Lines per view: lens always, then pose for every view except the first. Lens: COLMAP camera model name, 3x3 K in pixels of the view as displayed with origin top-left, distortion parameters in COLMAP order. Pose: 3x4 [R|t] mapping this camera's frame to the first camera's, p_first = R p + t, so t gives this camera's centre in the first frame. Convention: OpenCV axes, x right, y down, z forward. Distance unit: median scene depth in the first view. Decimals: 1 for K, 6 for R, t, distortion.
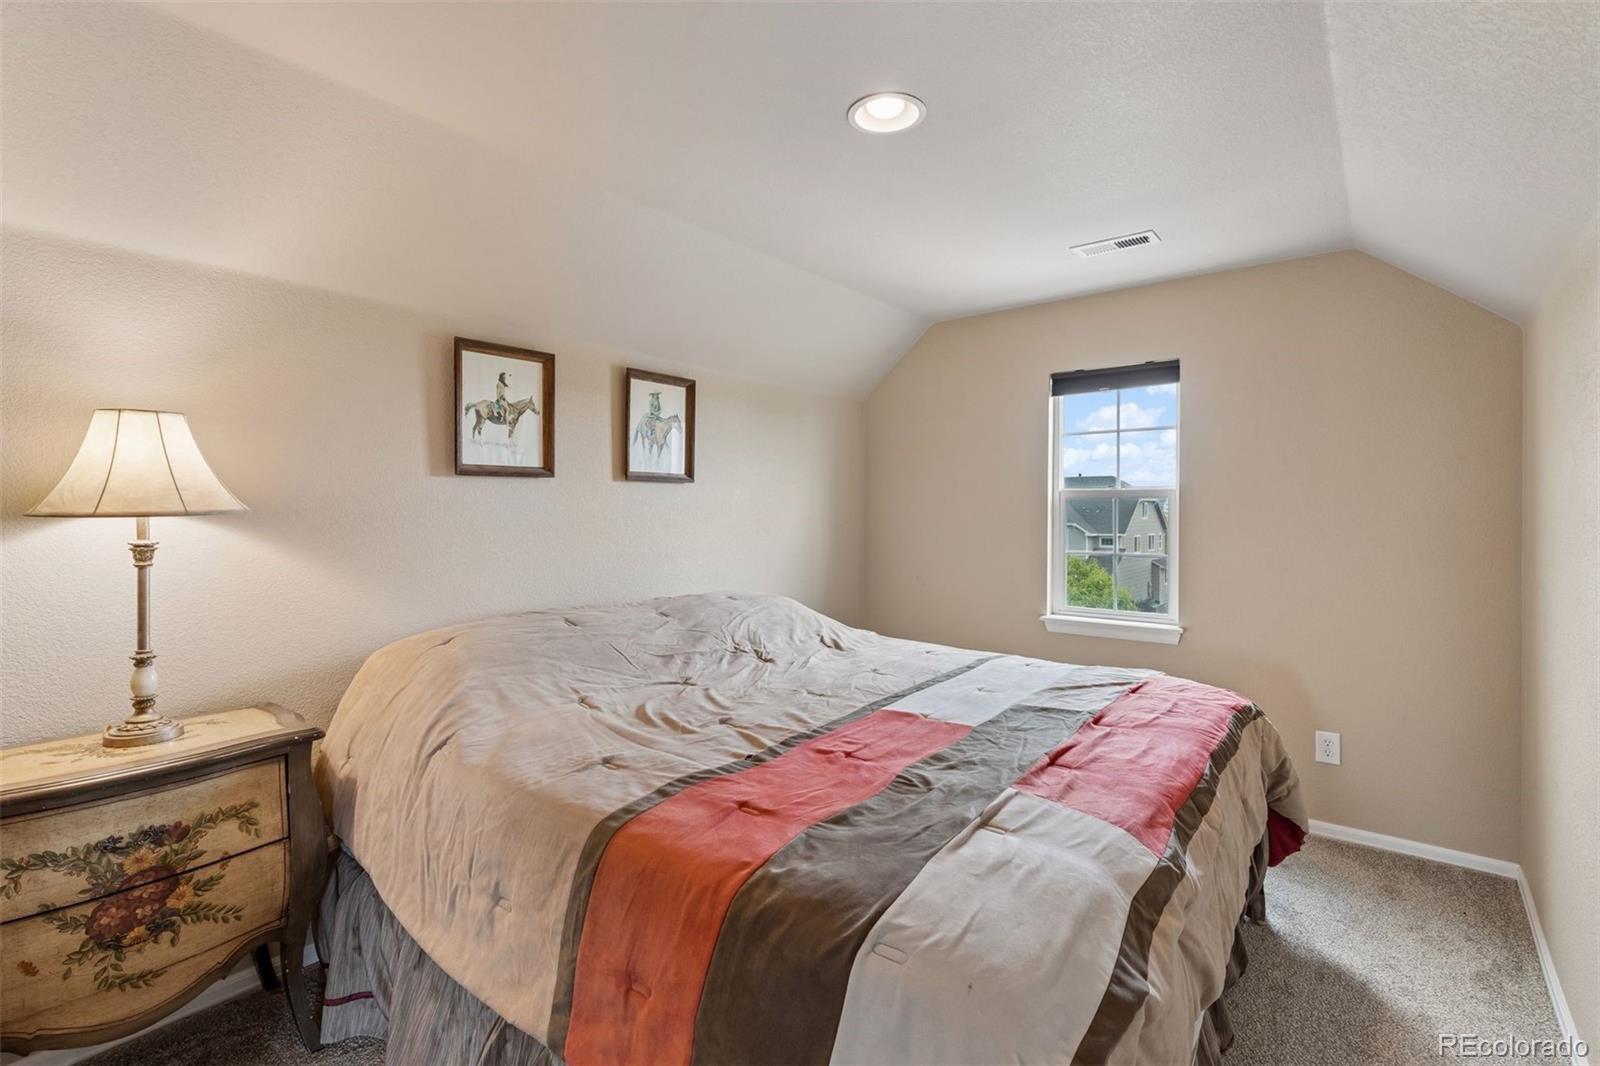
lens RADIAL K [[738.0, 0, 802.1], [0, 738.0, 523.0], [0, 0, 1]] dist [0.000960, -0.000228]
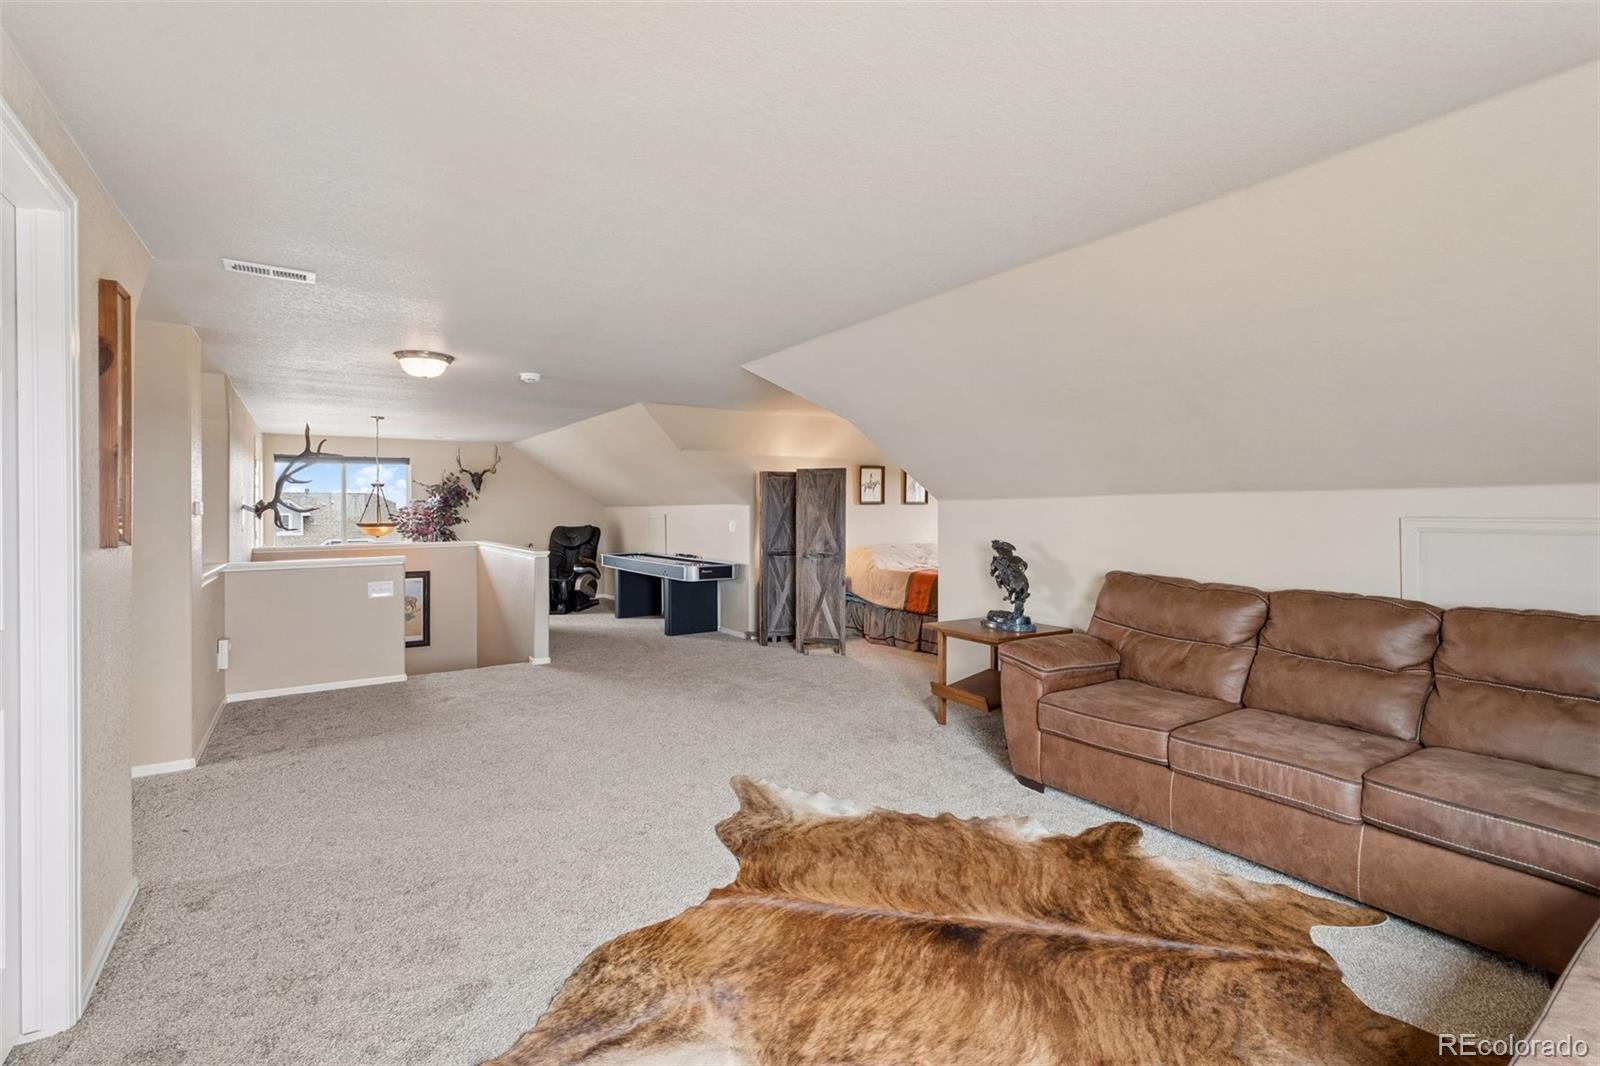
lens RADIAL K [[738.0, 0, 796.9], [0, 738.0, 522.5], [0, 0, 1]] dist [0.000960, -0.000228]
pose [[0.951894, 0.007647, -0.306332, 0.292630], [-0.007530, 0.999970, 0.001565, 0.015490], [0.306335, 0.000817, 0.951923, -2.226381]]
